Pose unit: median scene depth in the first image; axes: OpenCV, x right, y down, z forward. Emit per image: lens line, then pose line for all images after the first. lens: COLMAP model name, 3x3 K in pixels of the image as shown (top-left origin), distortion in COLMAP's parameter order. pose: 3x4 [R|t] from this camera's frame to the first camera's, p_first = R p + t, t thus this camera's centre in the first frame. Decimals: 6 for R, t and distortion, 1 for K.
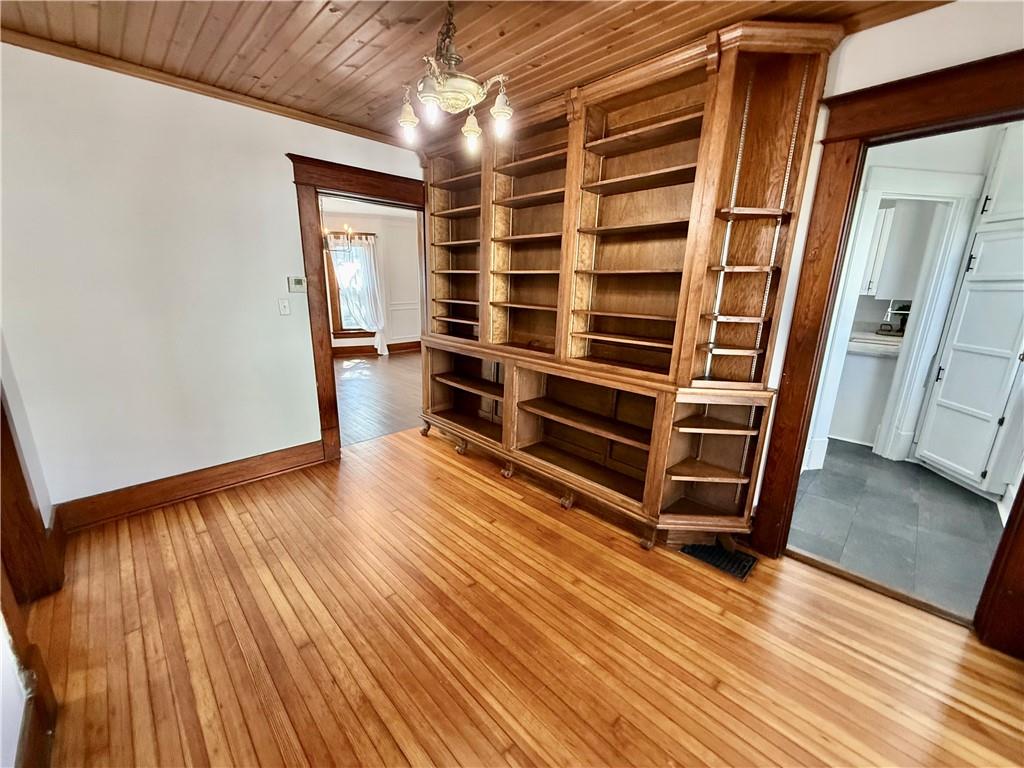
lens RADIAL K [[408.8, 0, 506.1], [0, 408.8, 383.1], [0, 0, 1]] dist [0.000760, 0.000336]
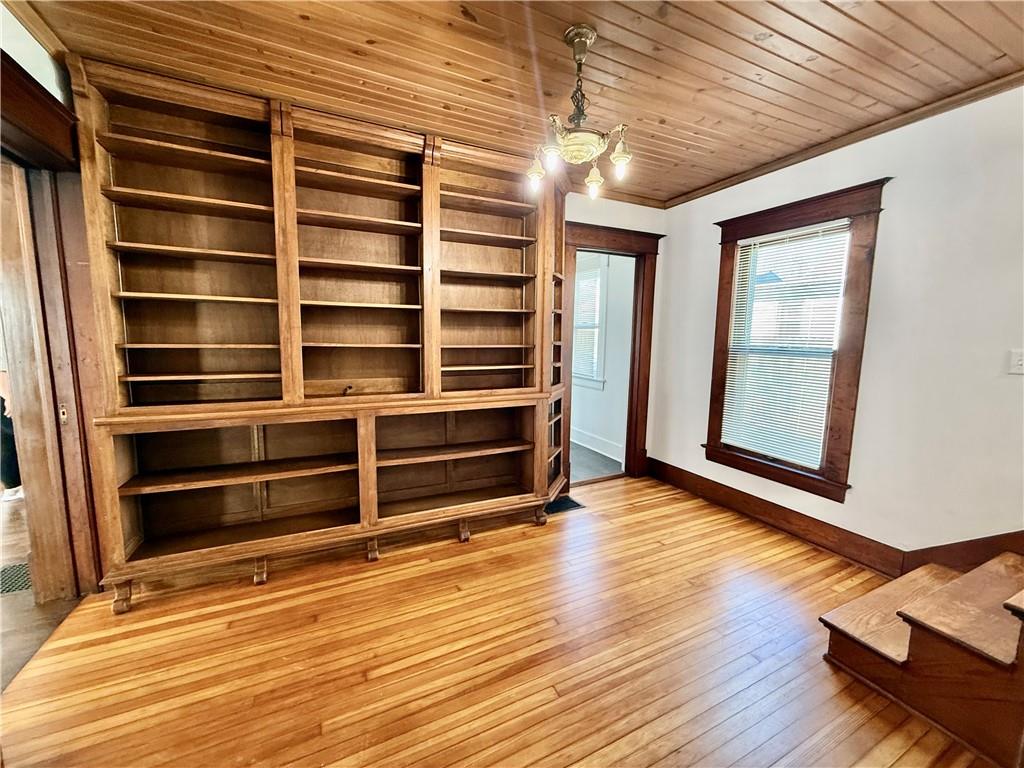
lens RADIAL K [[408.8, 0, 512.3], [0, 408.8, 383.3], [0, 0, 1]] dist [0.000760, 0.000336]
pose [[0.314829, -0.129044, 0.940335, -0.751798], [0.222594, 0.973123, 0.059018, -0.108084], [-0.922678, 0.190732, 0.335092, 0.522773]]
